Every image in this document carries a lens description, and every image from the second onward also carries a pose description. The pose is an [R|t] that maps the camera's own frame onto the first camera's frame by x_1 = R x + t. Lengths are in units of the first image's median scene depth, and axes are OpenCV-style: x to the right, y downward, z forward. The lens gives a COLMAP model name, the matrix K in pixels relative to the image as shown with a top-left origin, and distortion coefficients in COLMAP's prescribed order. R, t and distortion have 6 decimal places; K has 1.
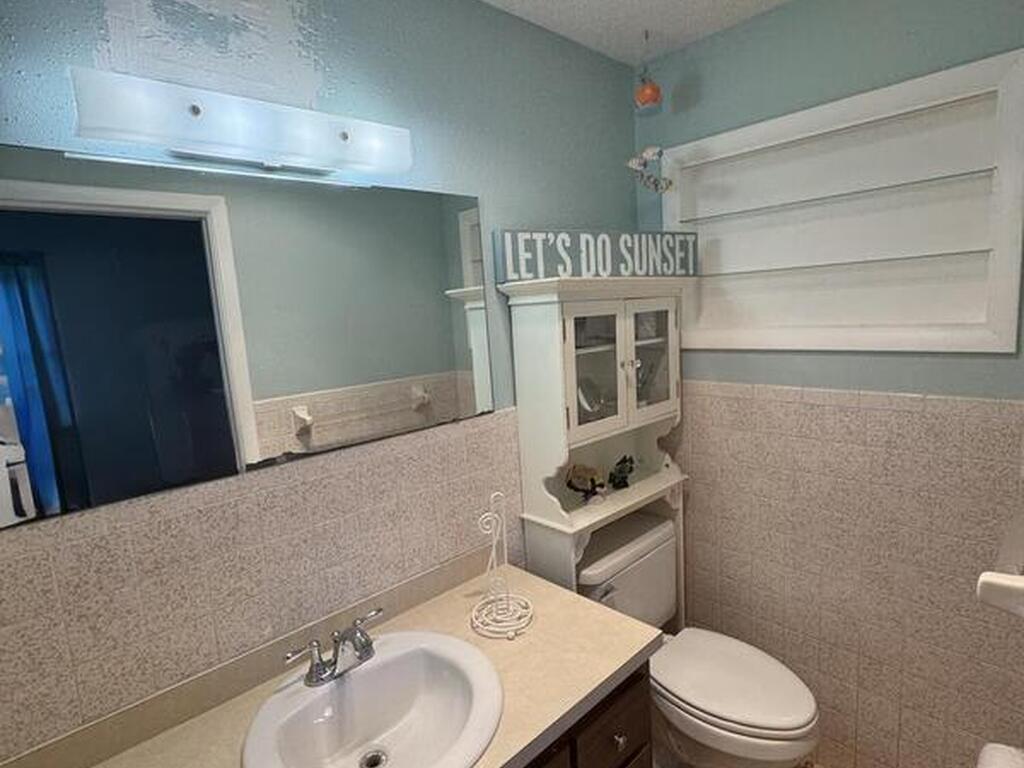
lens RADIAL K [[543.0, 0, 512.8], [0, 543.0, 379.1], [0, 0, 1]] dist [-0.003541, 0.001028]
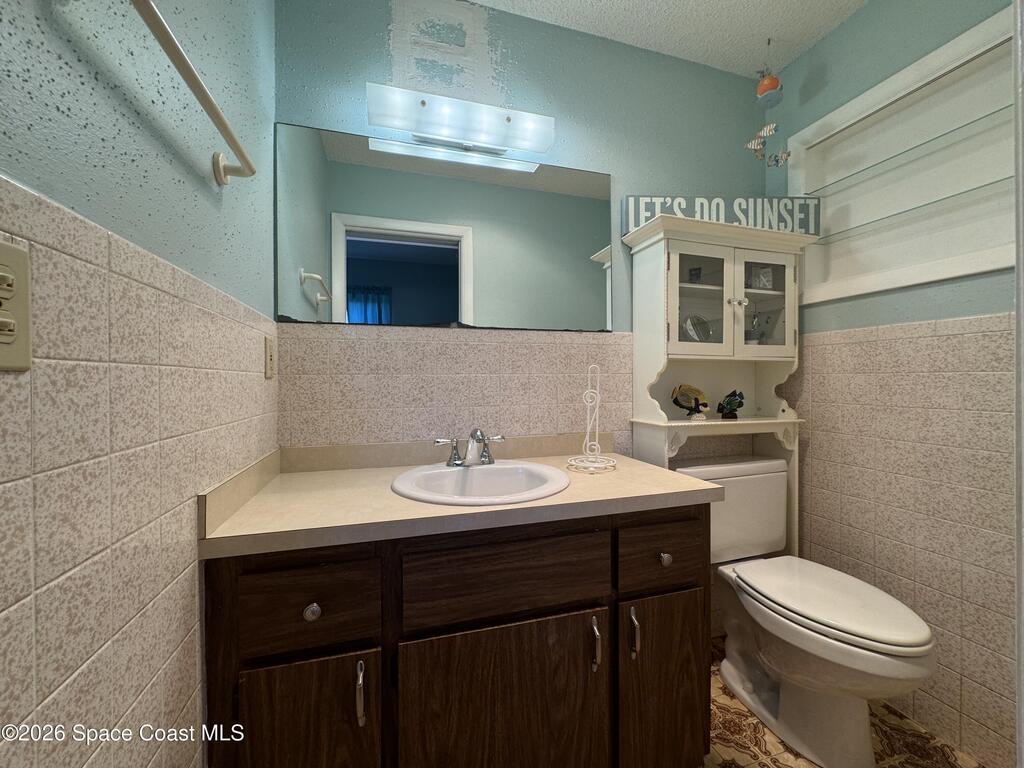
lens RADIAL K [[407.7, 0, 510.9], [0, 407.7, 382.5], [0, 0, 1]] dist [-0.004086, 0.001340]
pose [[0.894414, 0.060271, -0.443160, 0.181638], [-0.111332, 0.989691, -0.090097, 0.283528], [0.433161, 0.129922, 0.891904, 0.025389]]
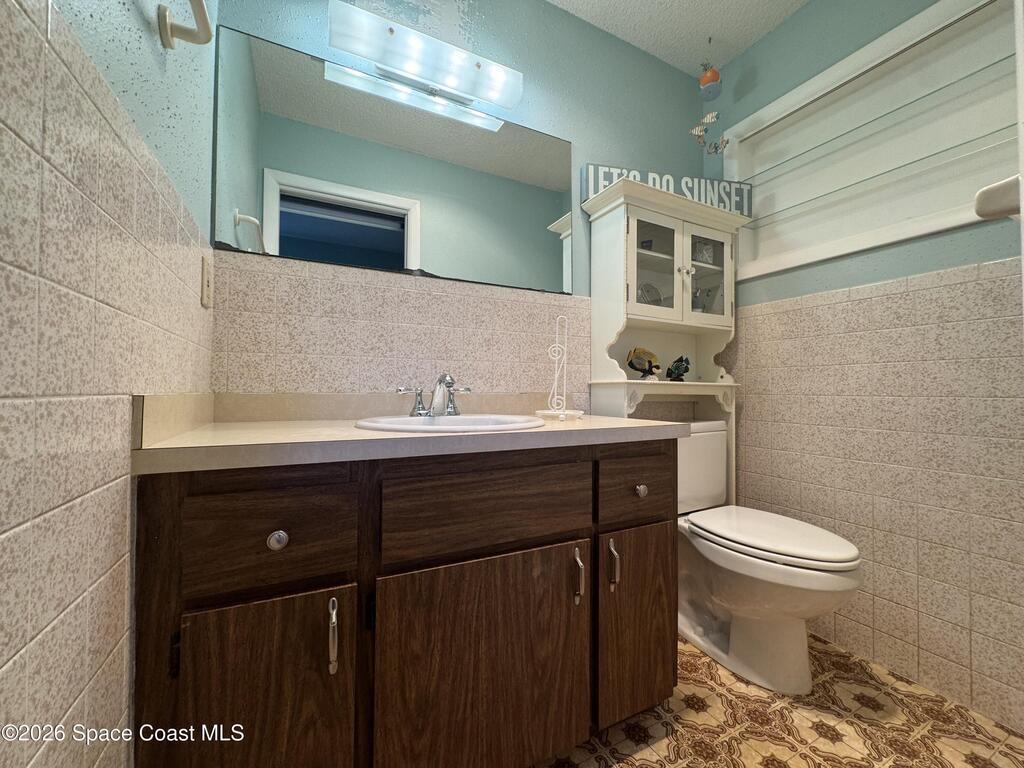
lens RADIAL K [[407.7, 0, 510.3], [0, 407.7, 383.6], [0, 0, 1]] dist [-0.004086, 0.001340]
pose [[0.957613, 0.061506, -0.281415, 0.109646], [-0.102300, 0.985871, -0.132638, 0.403816], [0.269281, 0.155805, 0.950375, 0.035133]]
